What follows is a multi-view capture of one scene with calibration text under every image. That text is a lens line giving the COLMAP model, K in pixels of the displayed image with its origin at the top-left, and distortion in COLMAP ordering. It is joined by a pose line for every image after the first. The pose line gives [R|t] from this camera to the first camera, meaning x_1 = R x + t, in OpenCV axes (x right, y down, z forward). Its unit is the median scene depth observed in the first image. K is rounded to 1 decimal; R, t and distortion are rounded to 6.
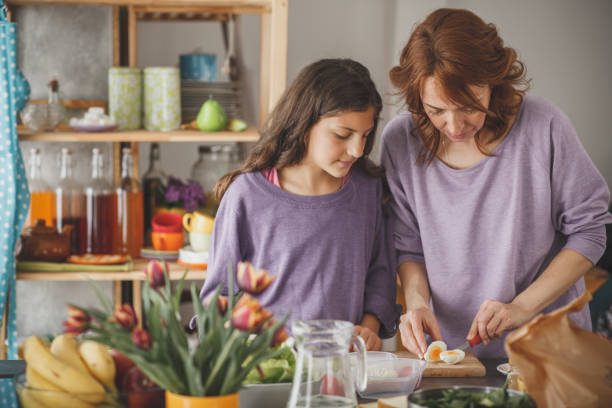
lens RADIAL K [[1481.5, 0, 305.8], [0, 1481.5, 200.9], [0, 0, 1]] dist [-0.062970, 0.000000]
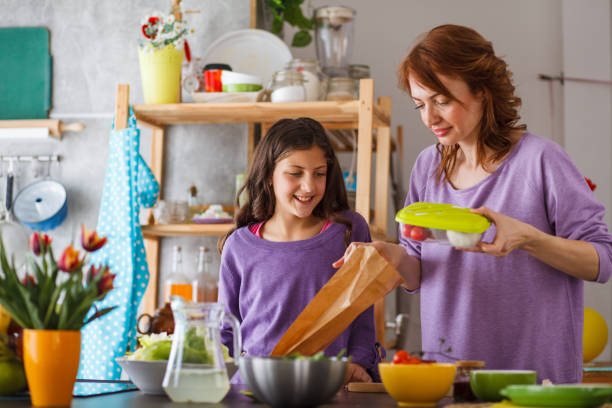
lens RADIAL K [[1481.5, 0, 305.7], [0, 1481.5, 206.5], [0, 0, 1]] dist [-0.062970, 0.000000]
pose [[0.957067, -0.012131, -0.289614, 0.271134], [-0.032408, 0.988382, -0.148496, 0.112064], [0.288050, 0.151506, 0.945554, -0.067681]]
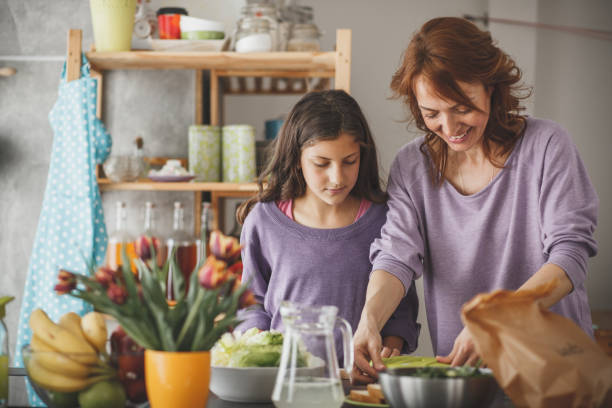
lens RADIAL K [[1481.5, 0, 290.2], [0, 1481.5, 202.3], [0, 0, 1]] dist [-0.062970, 0.000000]
pose [[0.991407, 0.001793, -0.130801, 0.086032], [-0.013506, 0.995965, -0.088715, 0.064117], [0.130115, 0.089719, 0.987431, -0.043719]]
